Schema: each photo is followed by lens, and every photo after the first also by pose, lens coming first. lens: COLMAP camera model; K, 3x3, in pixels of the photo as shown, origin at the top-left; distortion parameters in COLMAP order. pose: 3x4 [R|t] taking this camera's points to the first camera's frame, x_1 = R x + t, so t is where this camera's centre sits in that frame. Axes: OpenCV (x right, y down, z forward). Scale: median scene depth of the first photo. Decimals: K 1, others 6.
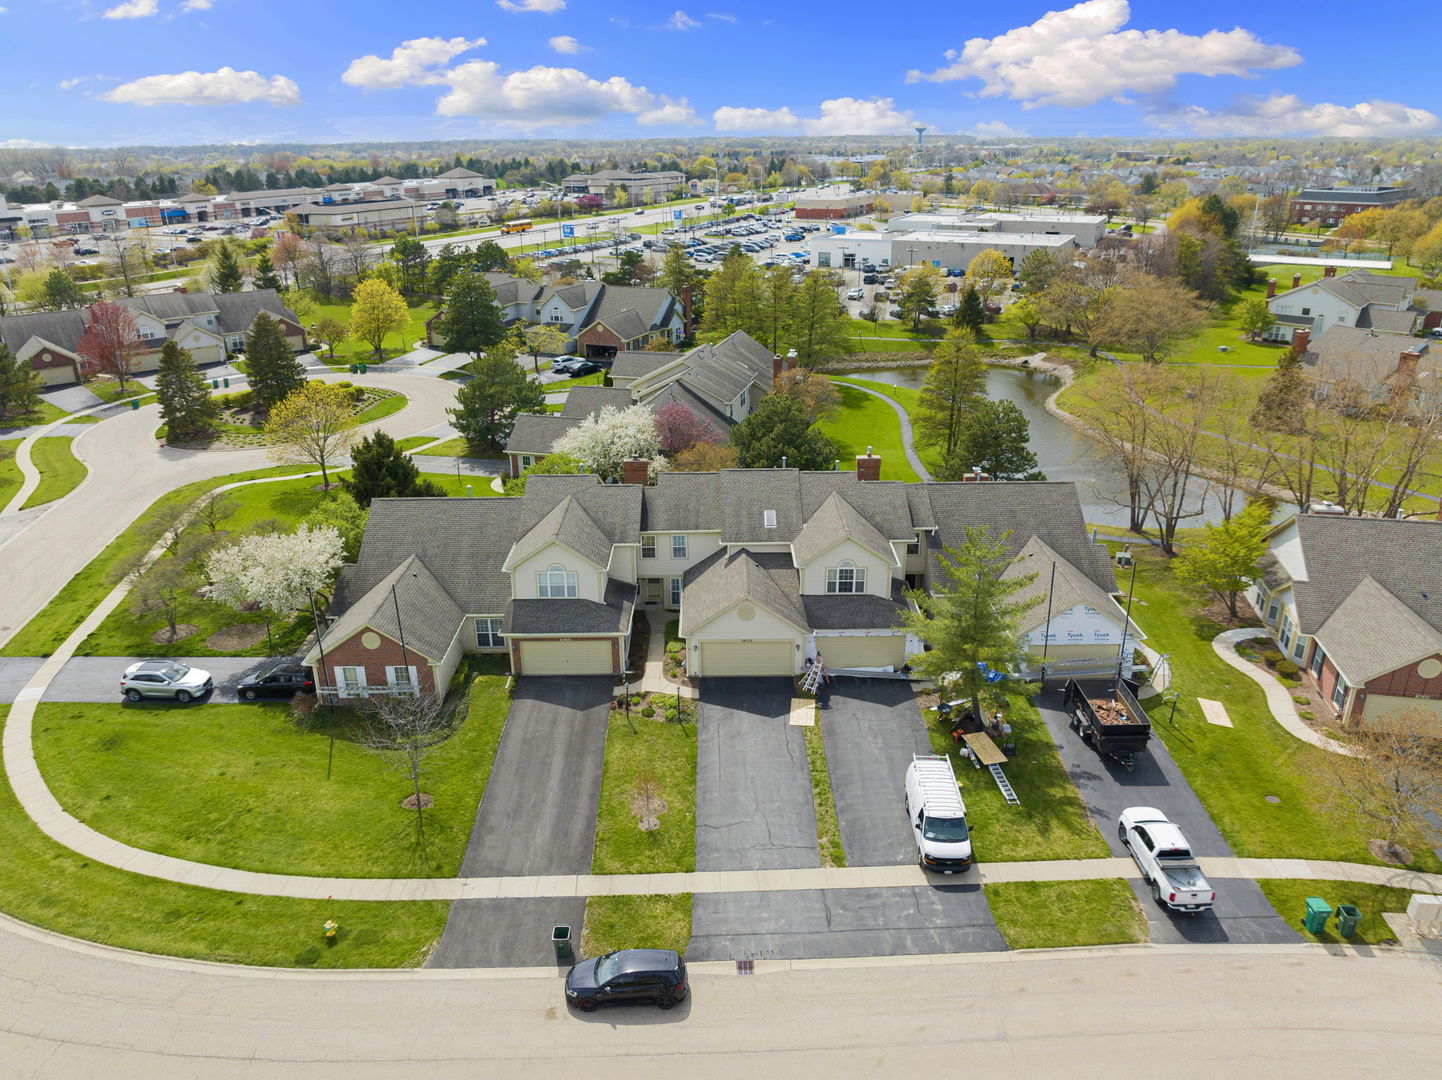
lens RADIAL K [[976.1, 0, 721.0], [0, 976.1, 540.0], [0, 0, 1]] dist [-0.038096, 0.002158]
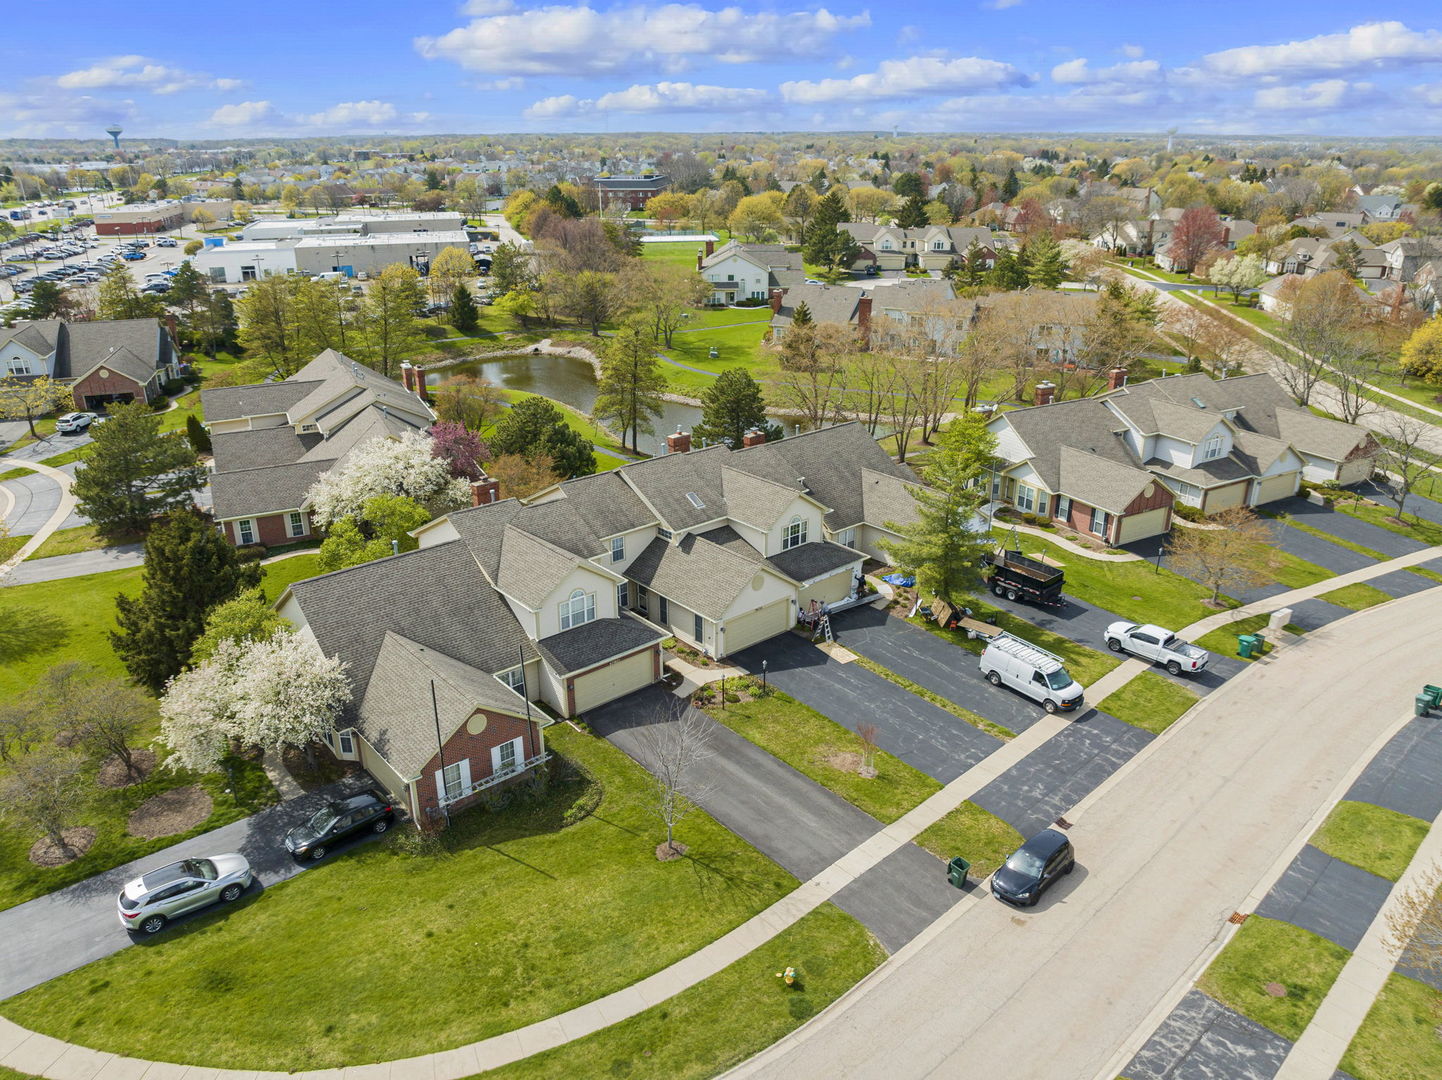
lens RADIAL K [[964.5, 0, 721.0], [0, 964.5, 540.0], [0, 0, 1]] dist [-0.022658, 0.001447]
pose [[0.775043, -0.240999, 0.584146, -0.608196], [0.239239, 0.967514, 0.081743, -0.066024], [-0.584870, 0.076396, 0.807522, 0.172102]]
